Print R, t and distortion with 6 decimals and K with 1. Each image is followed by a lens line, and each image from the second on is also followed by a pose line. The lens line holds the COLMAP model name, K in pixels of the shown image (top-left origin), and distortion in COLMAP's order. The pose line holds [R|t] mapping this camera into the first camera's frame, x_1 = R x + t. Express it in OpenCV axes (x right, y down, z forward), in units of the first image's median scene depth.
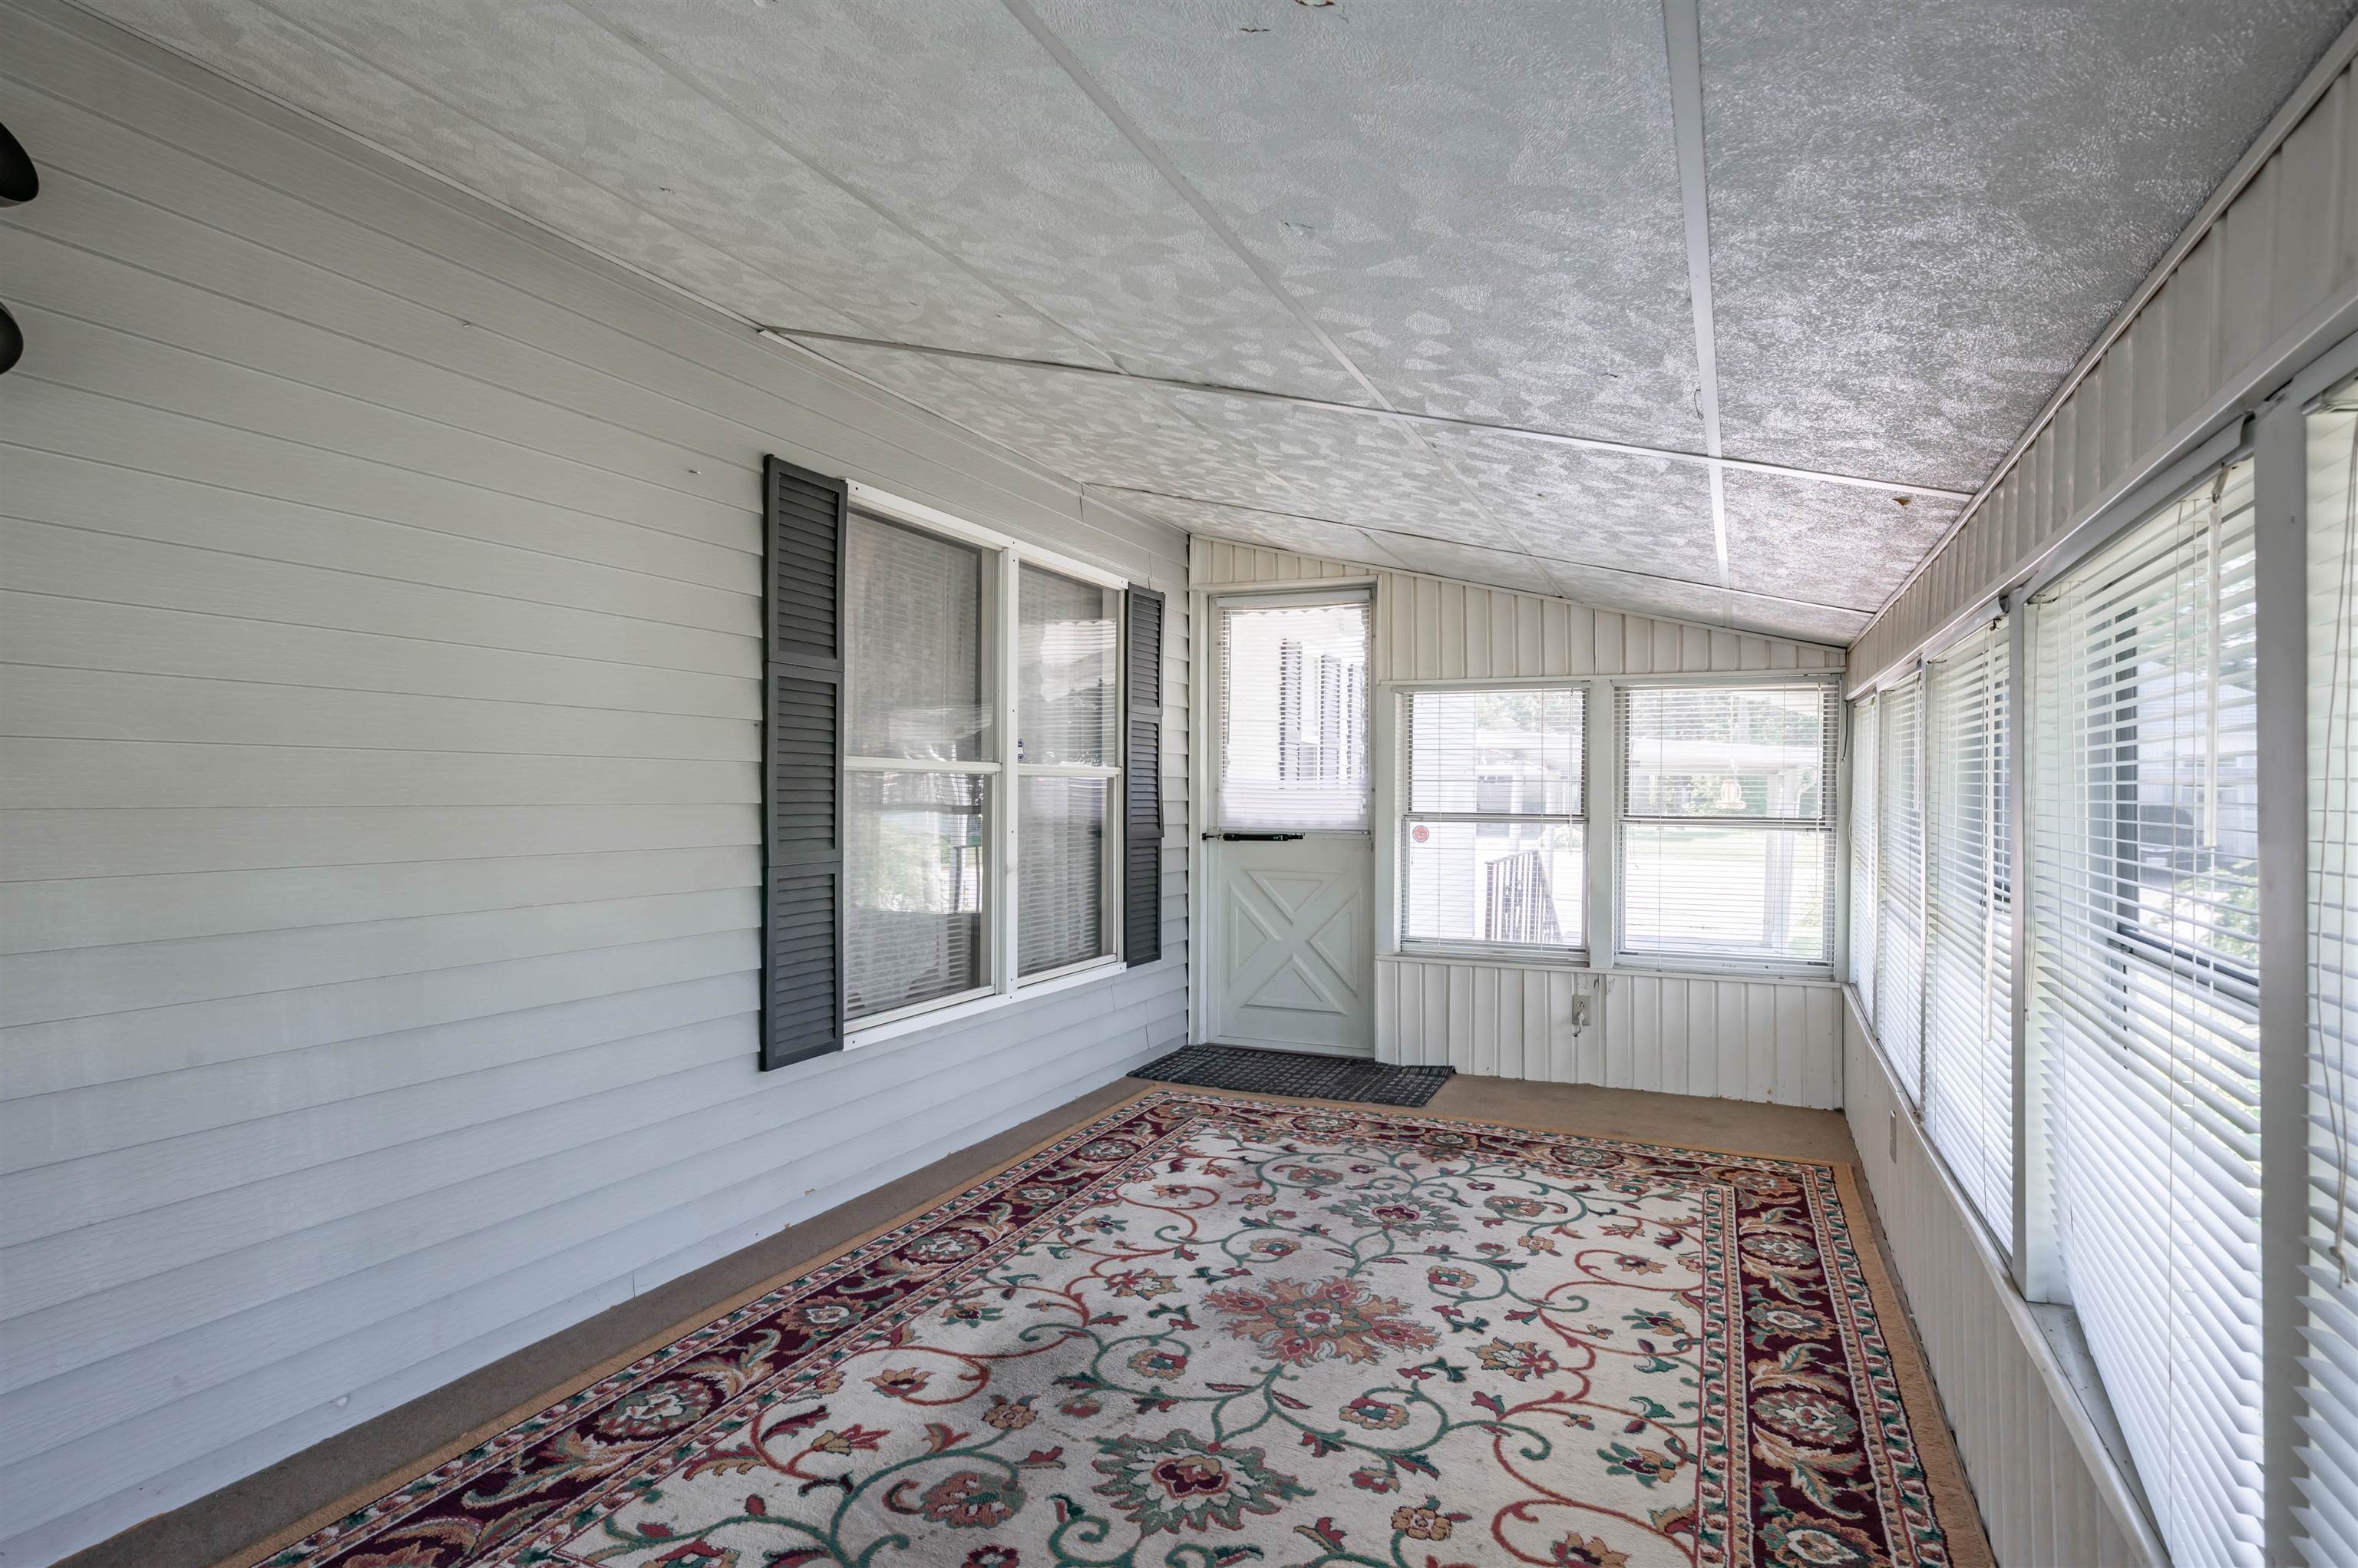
lens RADIAL K [[1166.2, 0, 1275.2], [0, 1166.2, 822.7], [0, 0, 1]] dist [-0.002889, 0.000746]
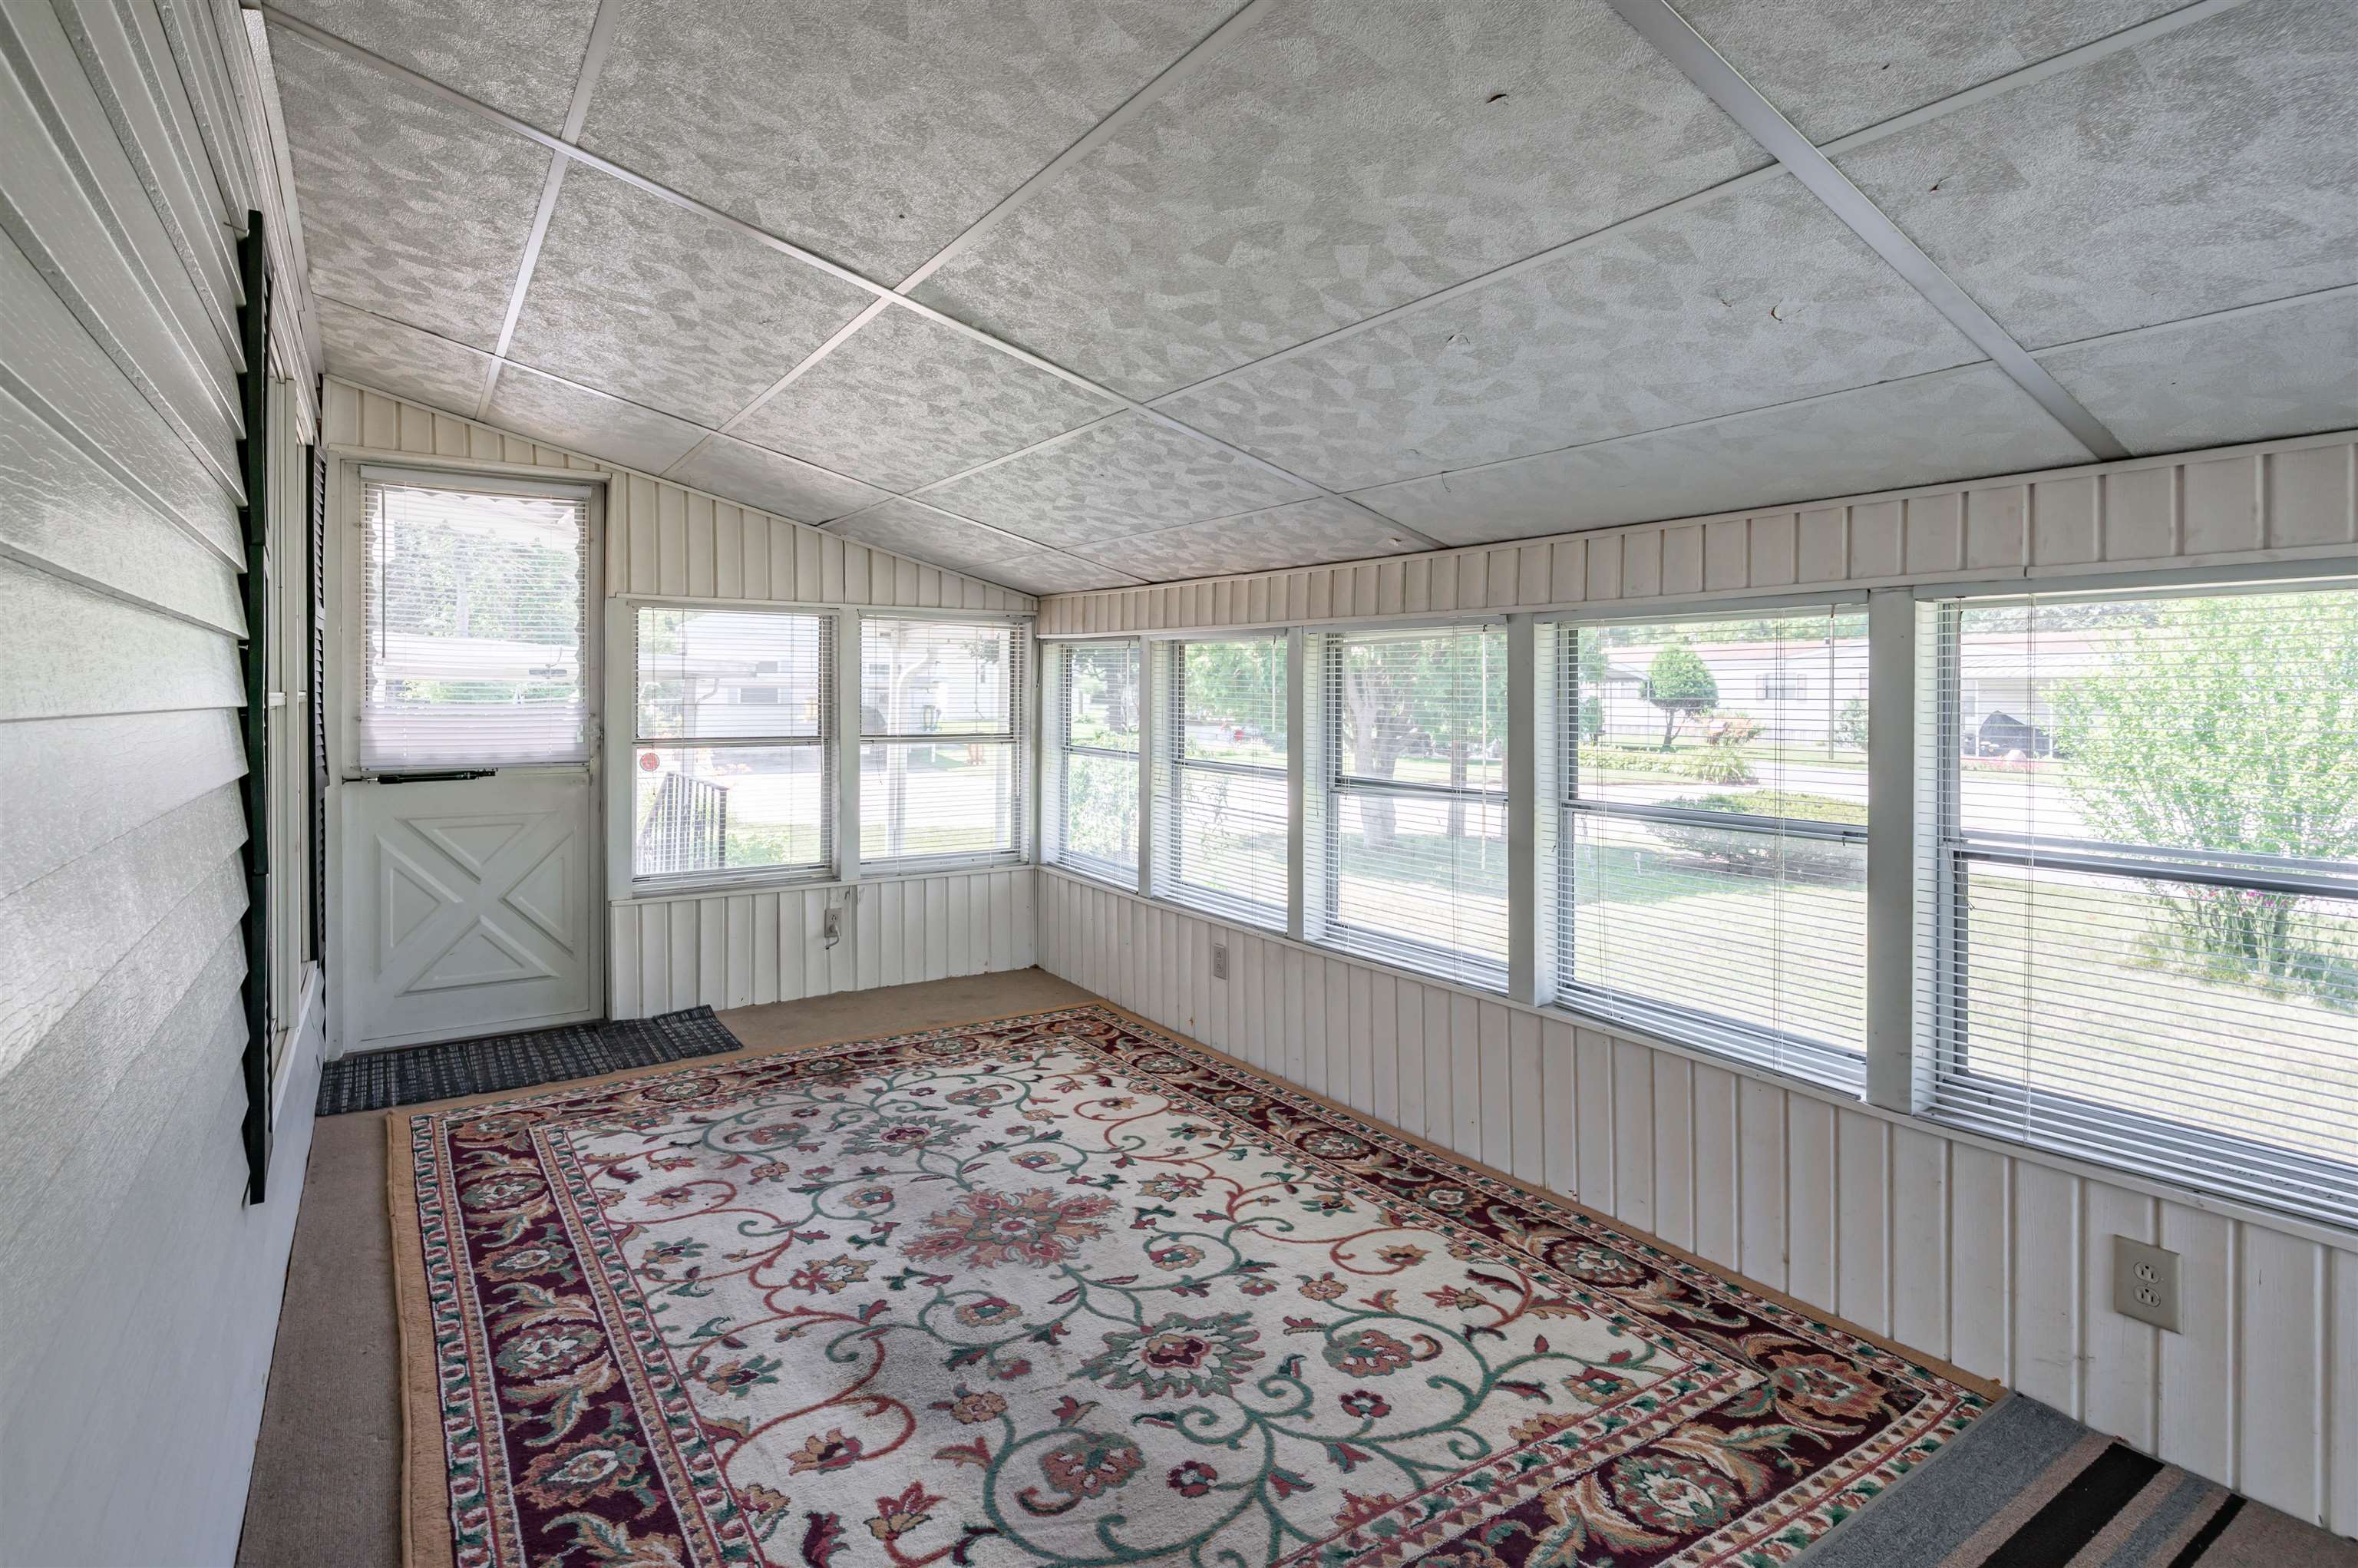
lens RADIAL K [[1146.4, 0, 1192.6], [0, 1146.4, 738.1], [0, 0, 1]] dist [-0.002813, 0.002307]
pose [[0.574349, -0.033936, 0.817907, -0.676105], [0.023171, 0.999414, 0.025196, -0.040838], [-0.818283, 0.004481, 0.574798, 0.250302]]
